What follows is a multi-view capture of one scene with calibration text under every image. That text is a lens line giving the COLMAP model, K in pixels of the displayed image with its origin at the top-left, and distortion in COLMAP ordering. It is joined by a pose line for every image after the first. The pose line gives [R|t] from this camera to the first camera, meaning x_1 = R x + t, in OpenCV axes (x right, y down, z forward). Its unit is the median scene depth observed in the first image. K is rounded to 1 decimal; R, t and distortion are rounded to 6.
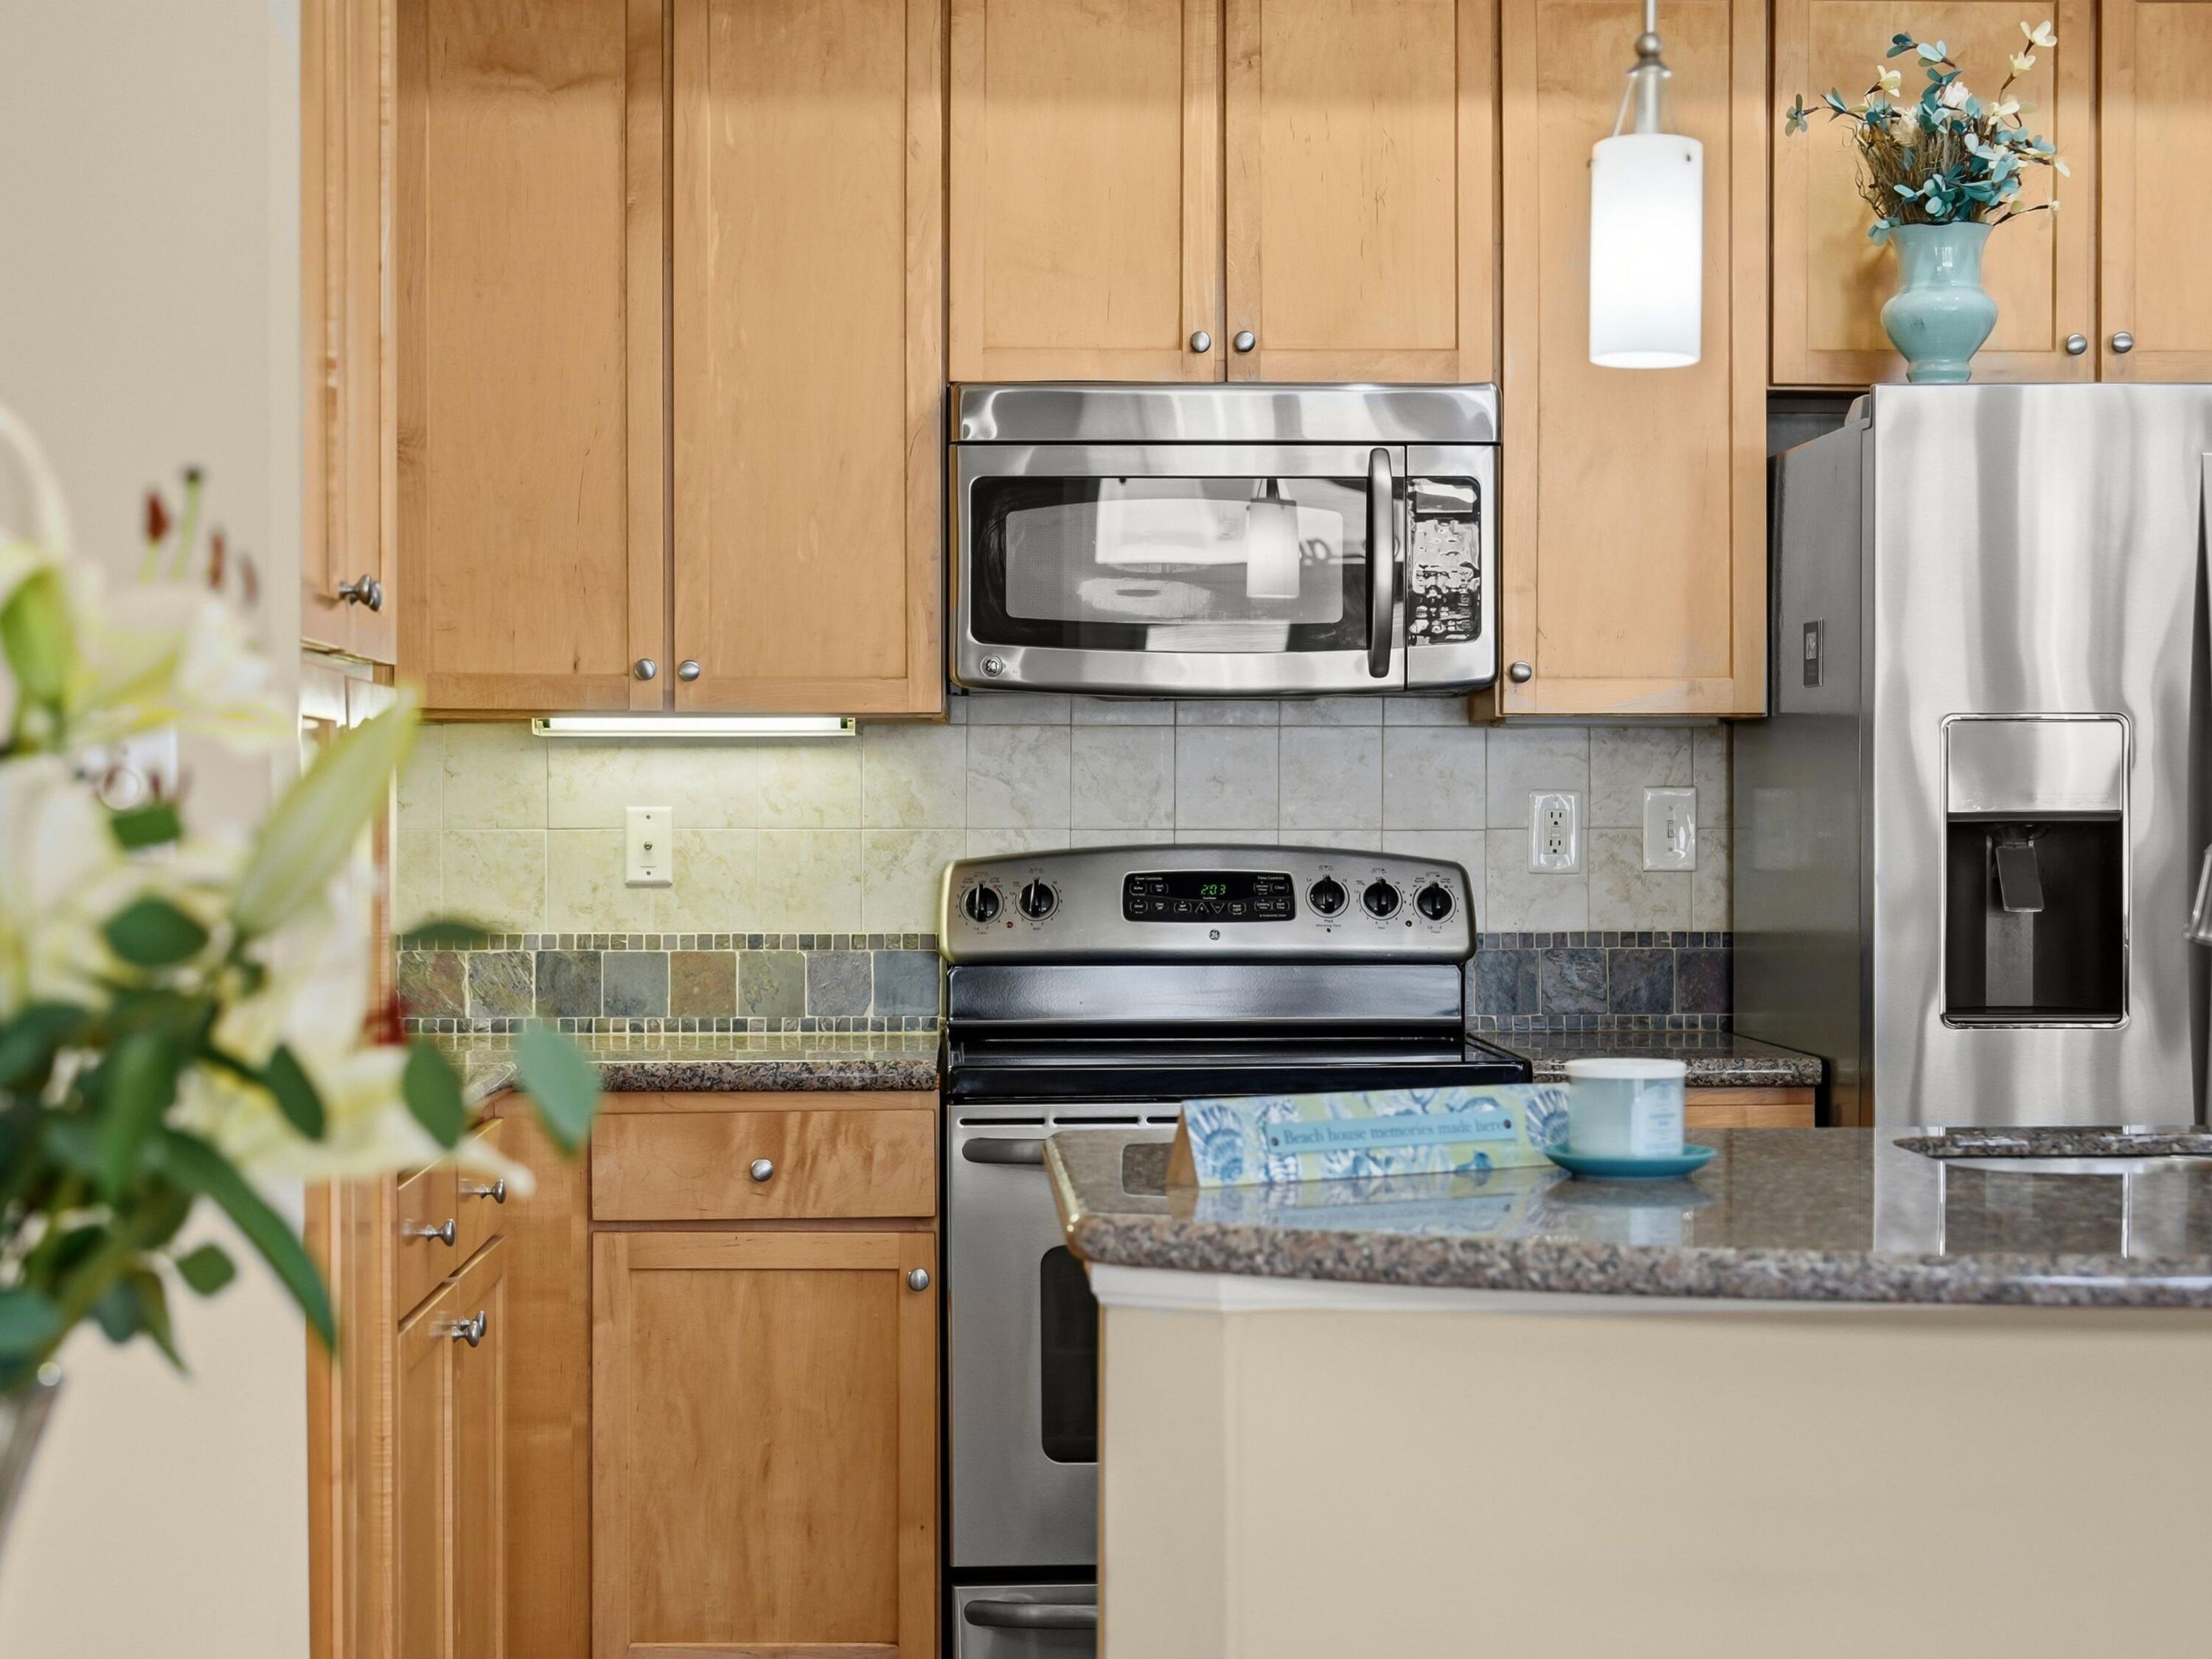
lens RADIAL K [[3550.7, 0, 1083.5], [0, 3550.7, 909.3], [0, 0, 1]] dist [-0.012512, 0.000000]
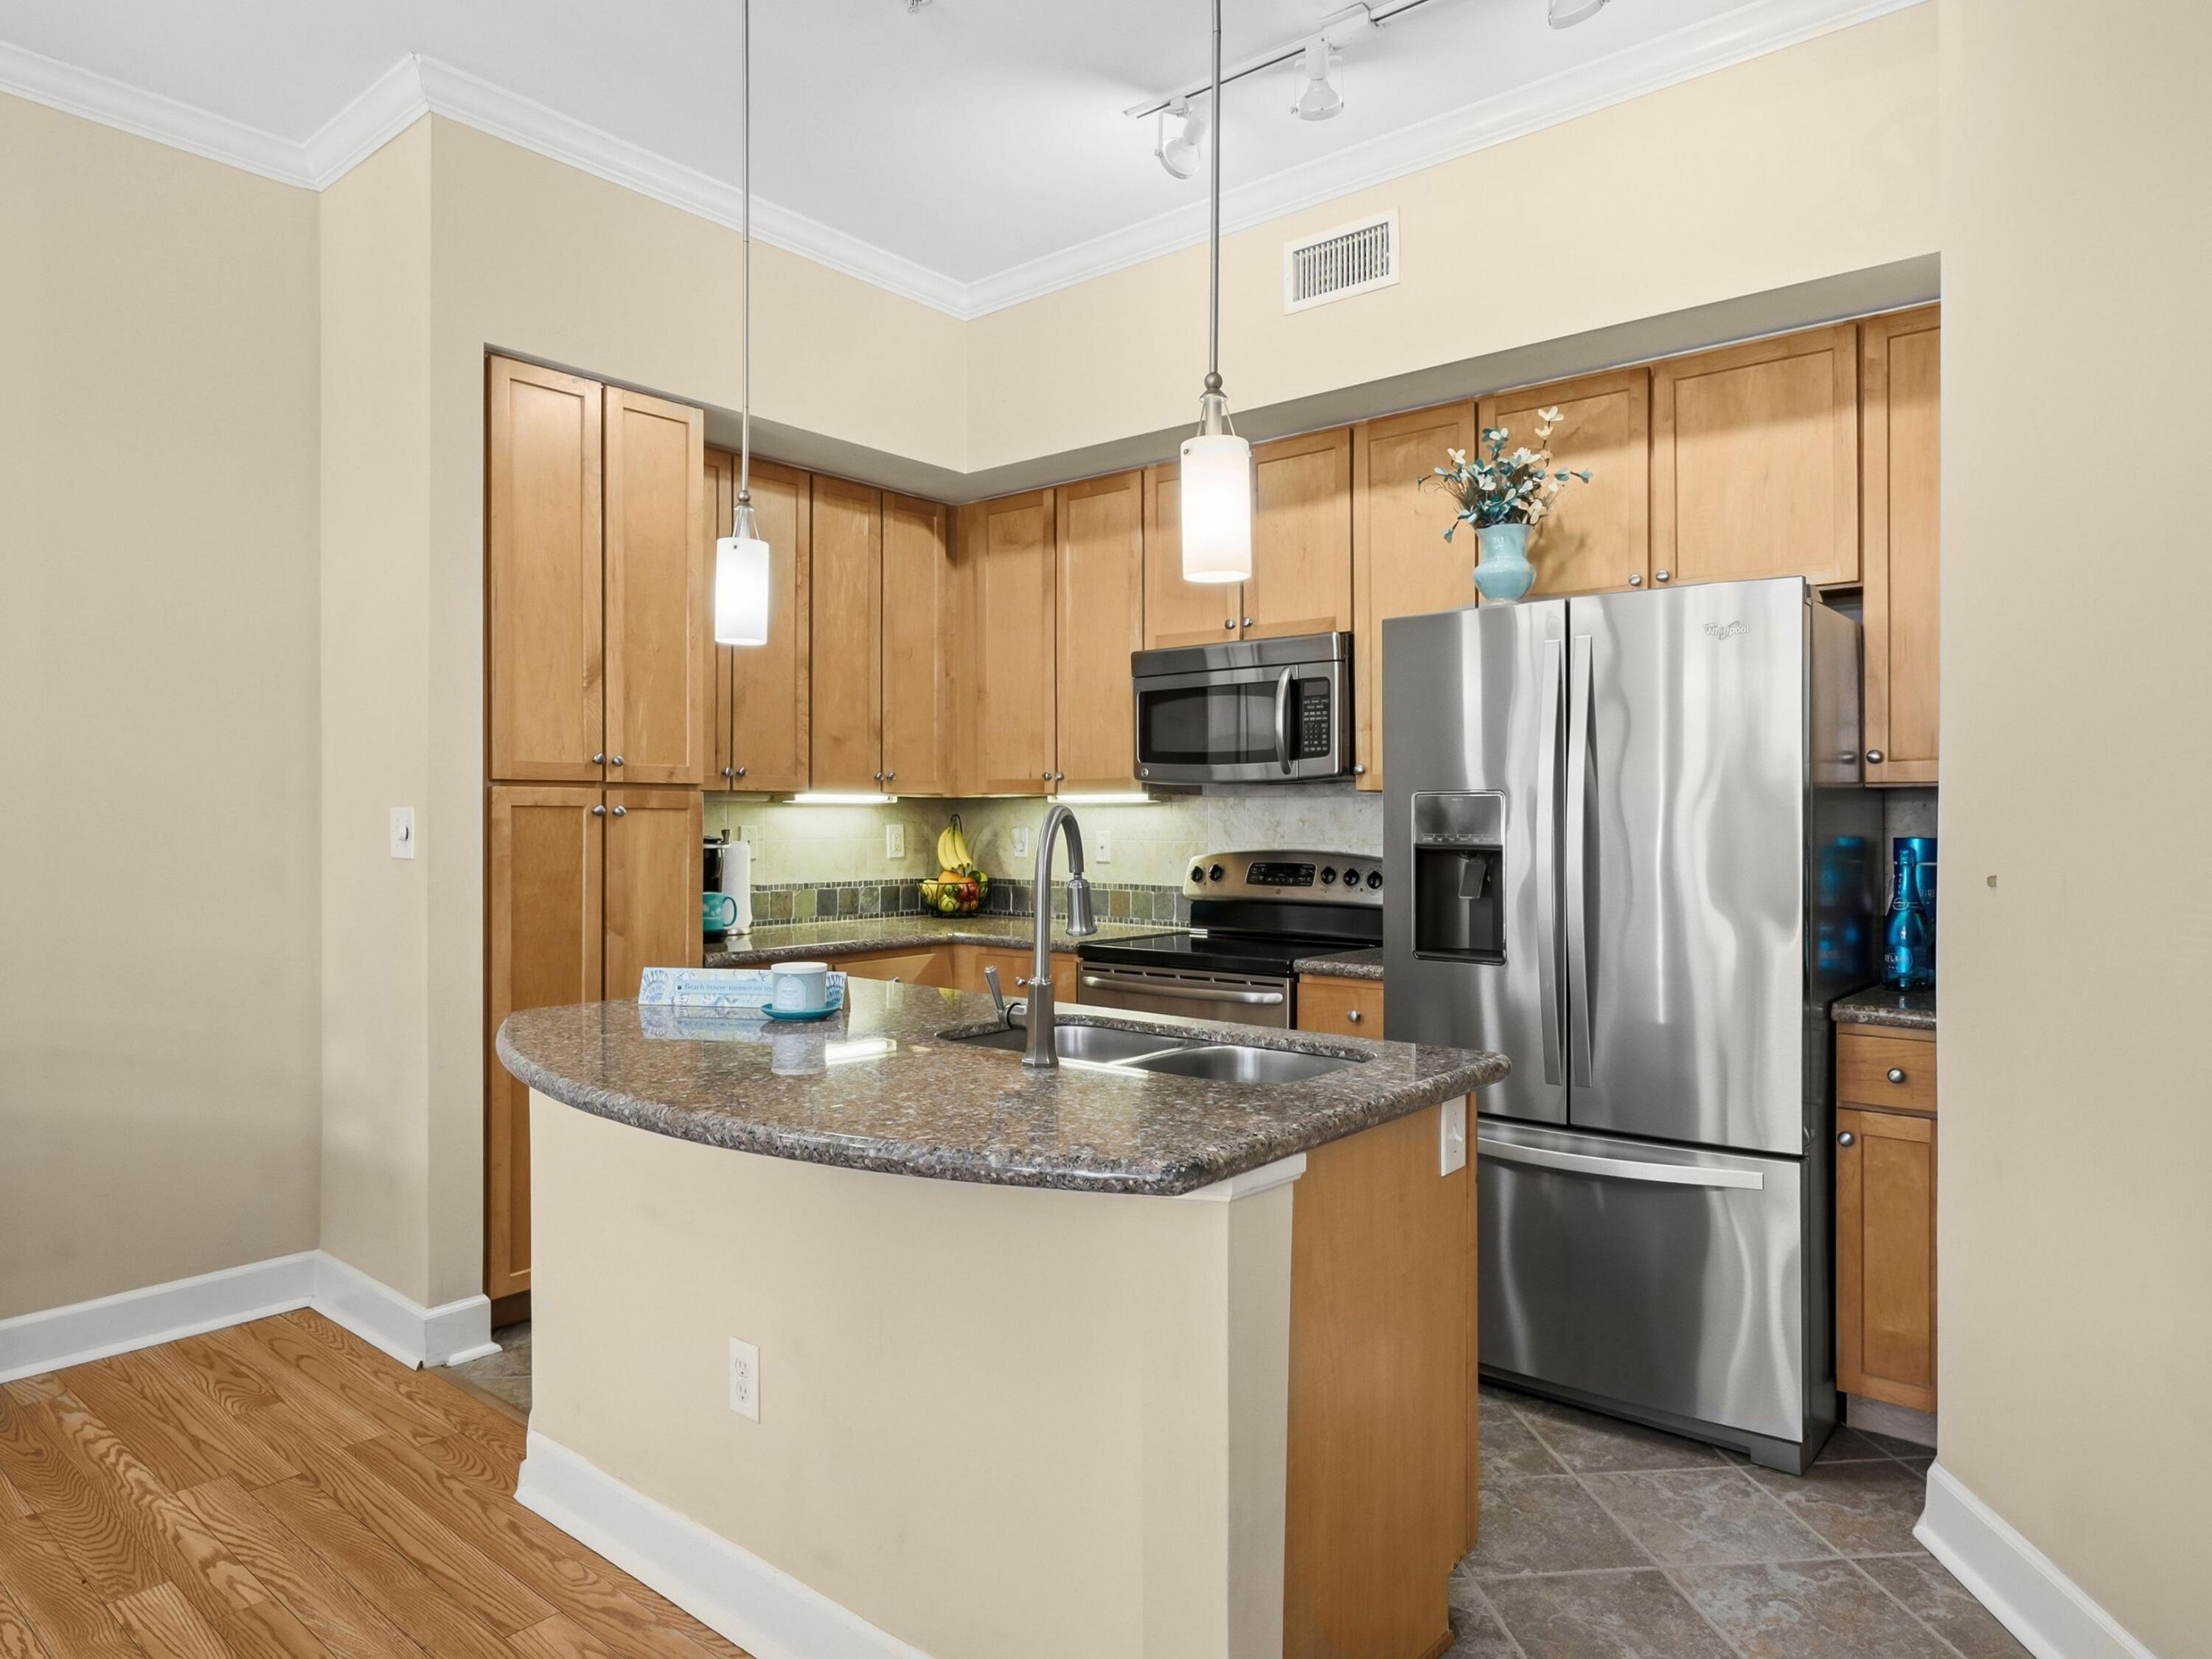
lens RADIAL K [[1339.9, 0, 1119.2], [0, 1339.9, 823.2], [0, 0, 1]] dist [-0.006030, 0.002315]
pose [[0.754125, 0.004664, -0.656714, 0.531704], [-0.019074, 0.999708, -0.014804, -0.022008], [0.656454, 0.023690, 0.753994, 0.327580]]
